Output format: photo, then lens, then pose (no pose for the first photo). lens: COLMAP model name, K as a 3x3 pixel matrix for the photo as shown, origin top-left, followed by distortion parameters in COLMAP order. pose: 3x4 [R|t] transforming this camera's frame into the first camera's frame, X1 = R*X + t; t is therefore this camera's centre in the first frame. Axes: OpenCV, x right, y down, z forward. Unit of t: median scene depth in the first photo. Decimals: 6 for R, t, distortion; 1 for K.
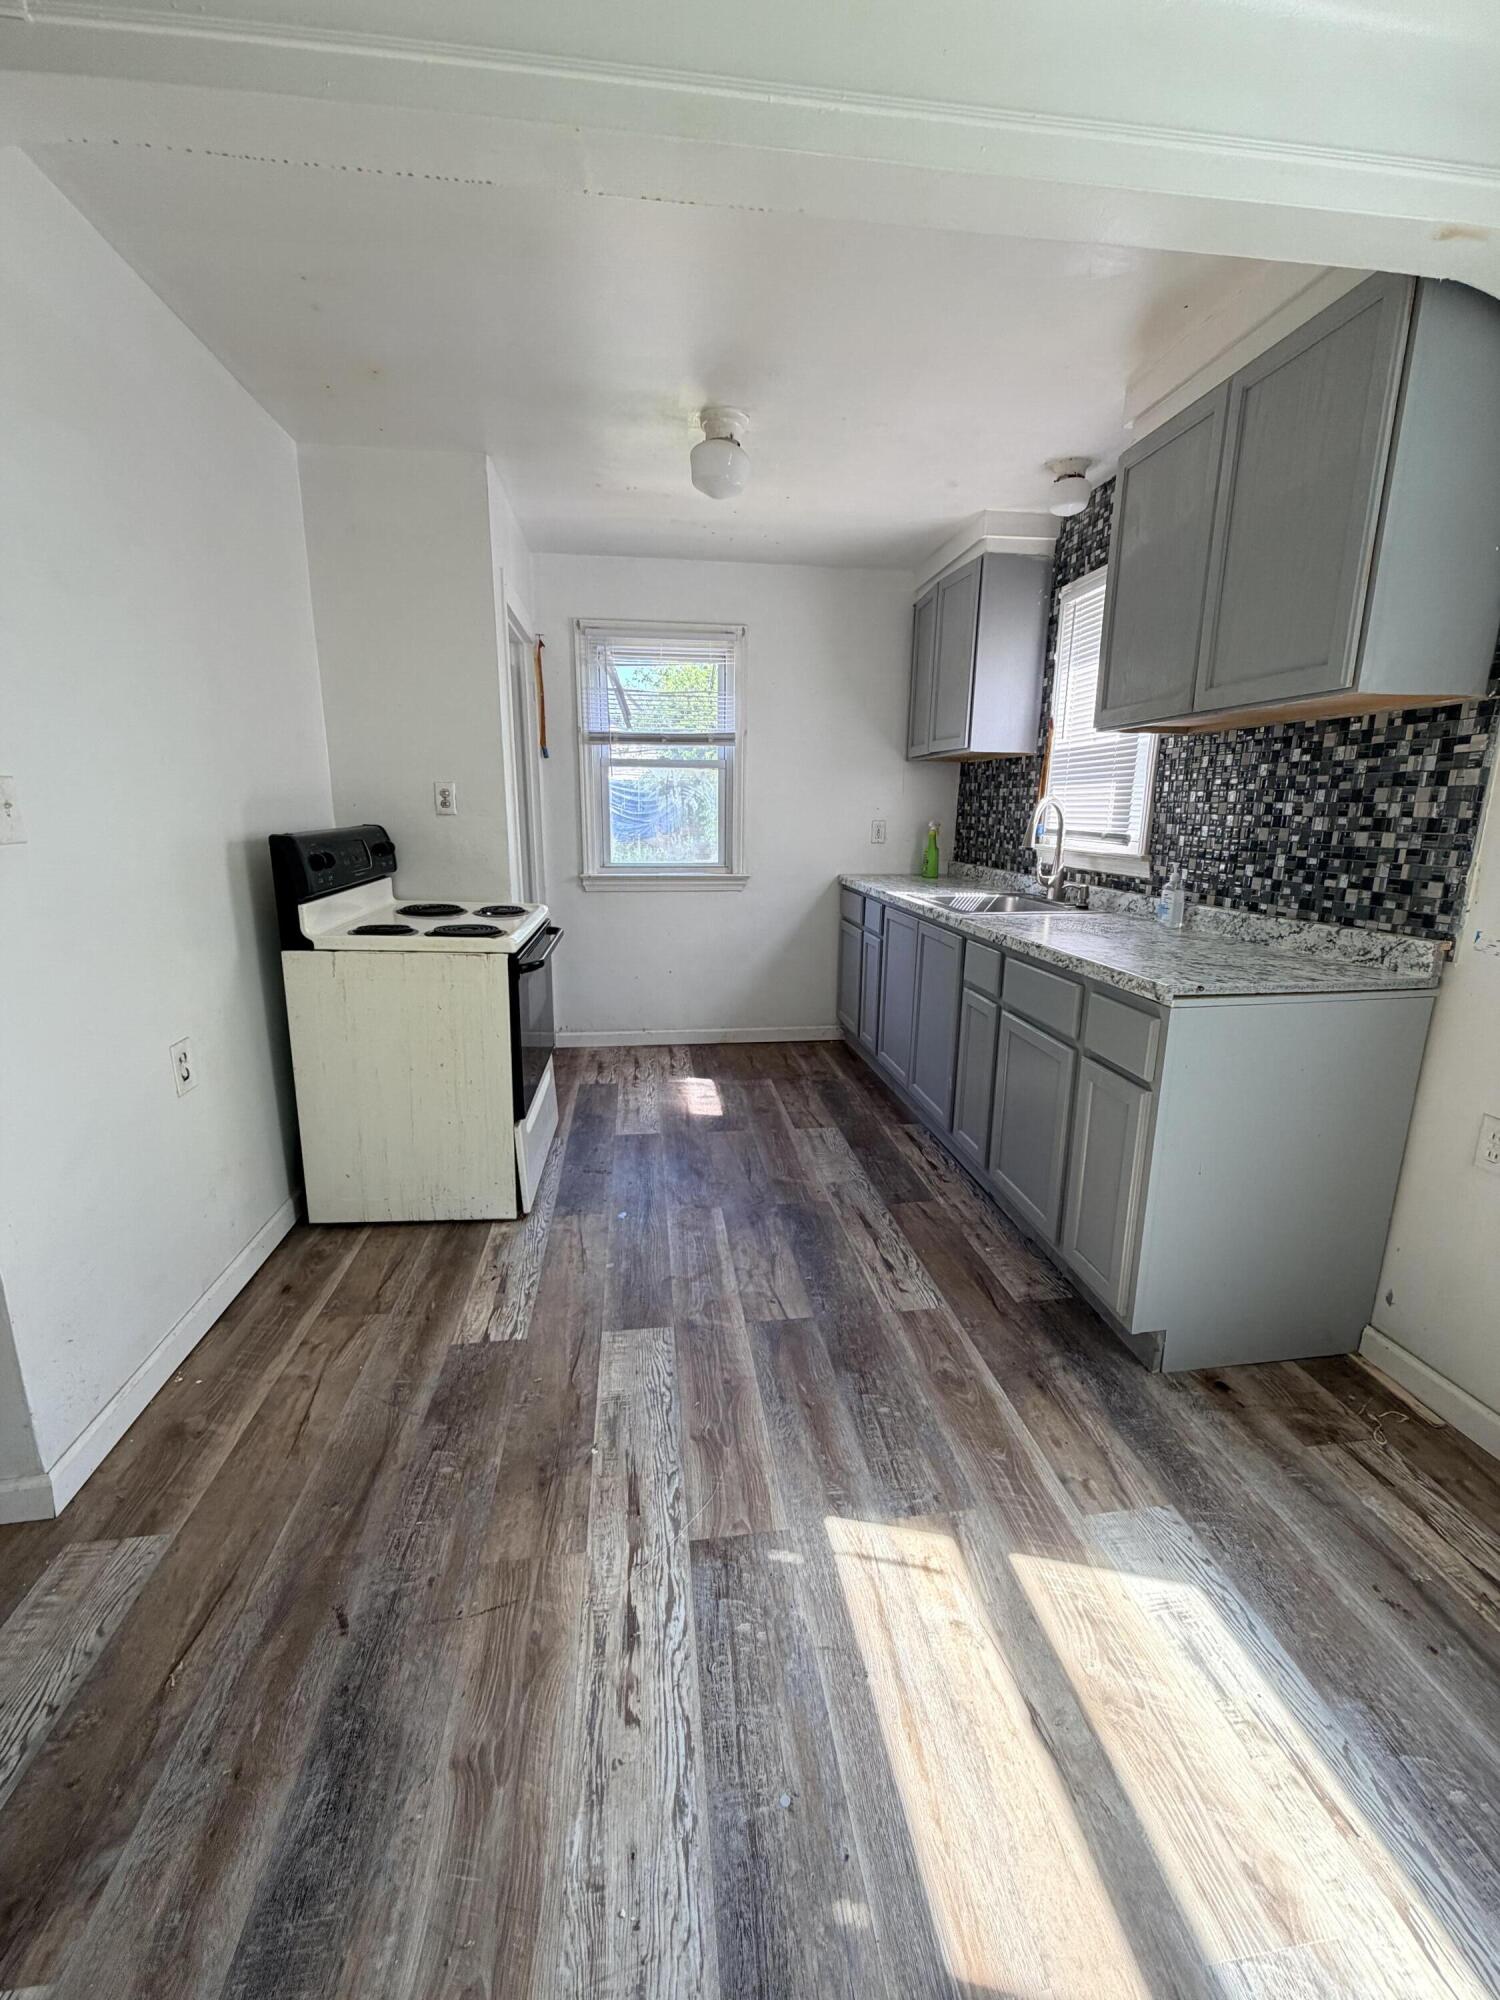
lens RADIAL K [[795.0, 0, 751.5], [0, 795.0, 995.3], [0, 0, 1]] dist [-0.000967, -0.000154]
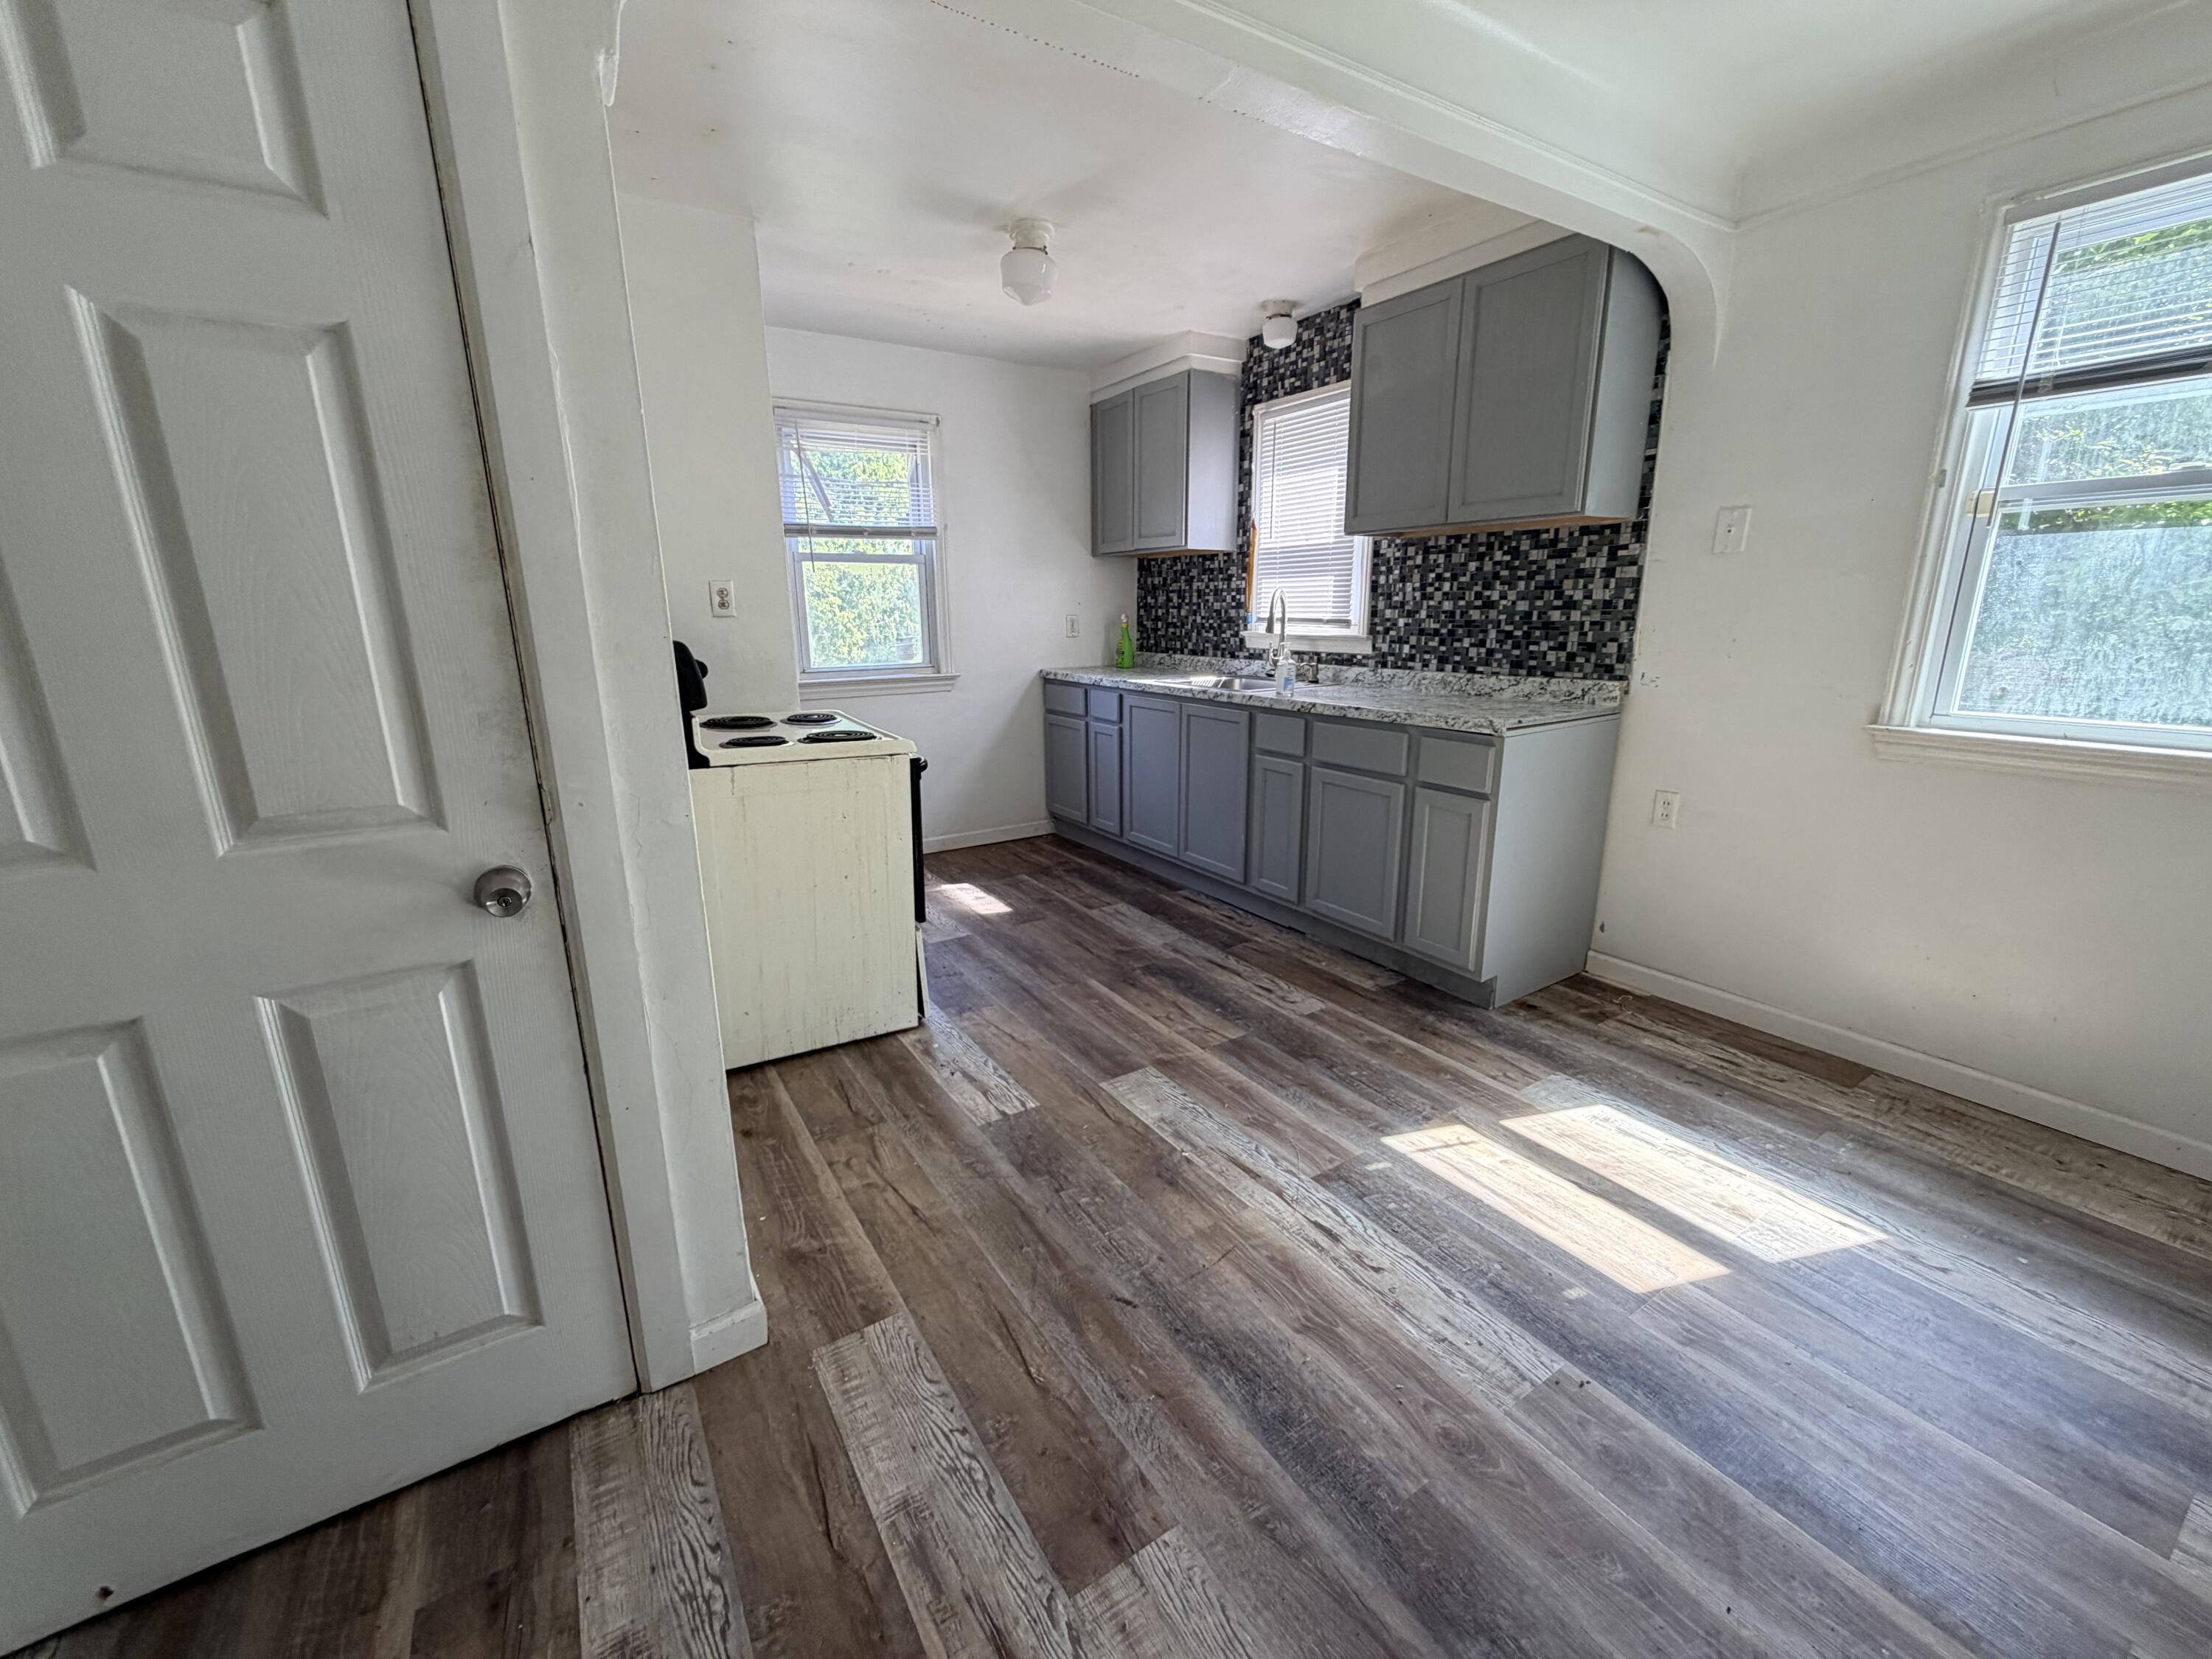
lens RADIAL K [[882.9, 0, 1095.1], [0, 882.9, 832.8], [0, 0, 1]] dist [-0.001752, 0.000336]
pose [[0.908701, -0.121720, 0.399307, -0.534176], [0.113399, 0.992553, 0.044497, 0.021492], [-0.401750, 0.004847, 0.915737, -0.095255]]
